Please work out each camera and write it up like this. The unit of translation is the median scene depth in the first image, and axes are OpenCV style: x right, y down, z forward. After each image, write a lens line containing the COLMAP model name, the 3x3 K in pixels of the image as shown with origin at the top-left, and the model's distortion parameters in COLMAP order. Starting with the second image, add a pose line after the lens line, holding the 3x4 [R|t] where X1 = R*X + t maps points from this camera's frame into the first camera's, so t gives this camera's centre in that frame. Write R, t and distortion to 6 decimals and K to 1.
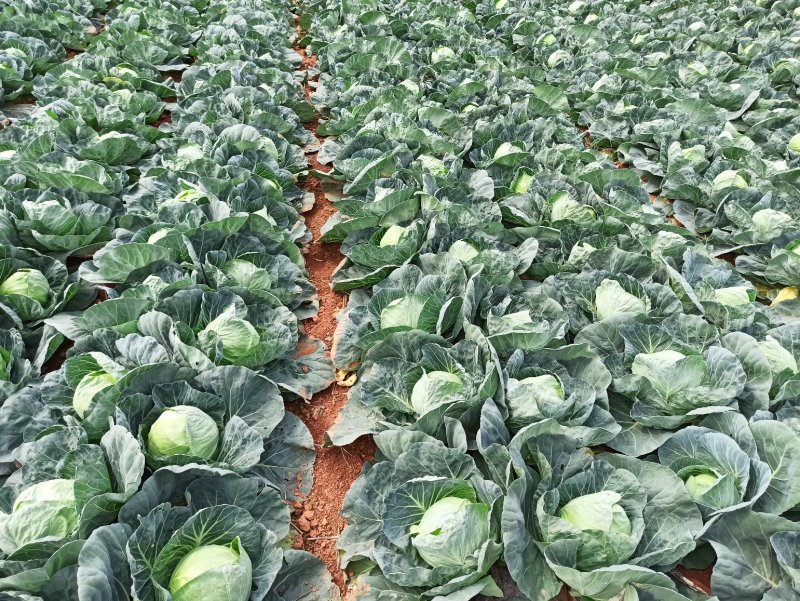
lens RADIAL K [[590.5, 0, 399.1], [0, 590.5, 296.2], [0, 0, 1]] dist [0.011953, 0.009308]
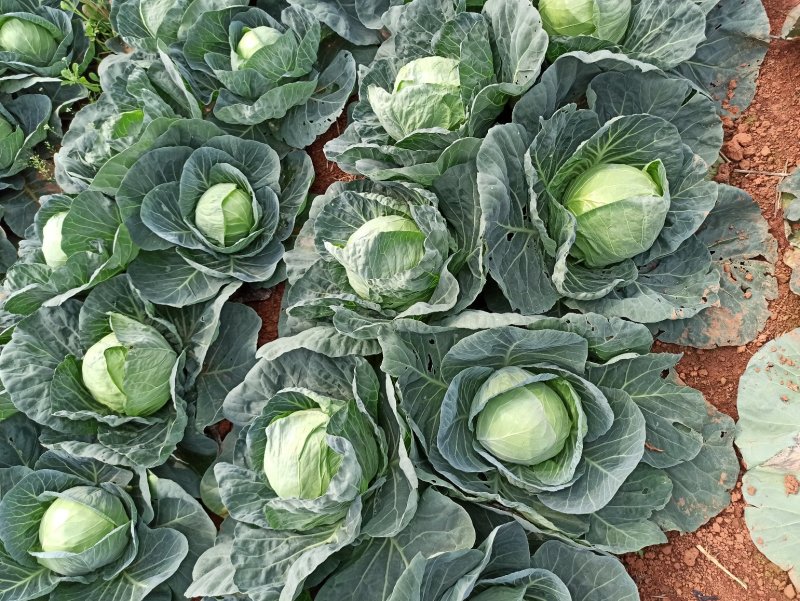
lens RADIAL K [[590.5, 0, 403.1], [0, 590.5, 298.9], [0, 0, 1]] dist [0.011953, 0.009308]
pose [[0.883831, 0.250899, -0.394832, -0.212427], [0.049552, 0.789049, 0.612328, 0.071613], [0.465174, -0.560760, 0.684954, 0.239202]]
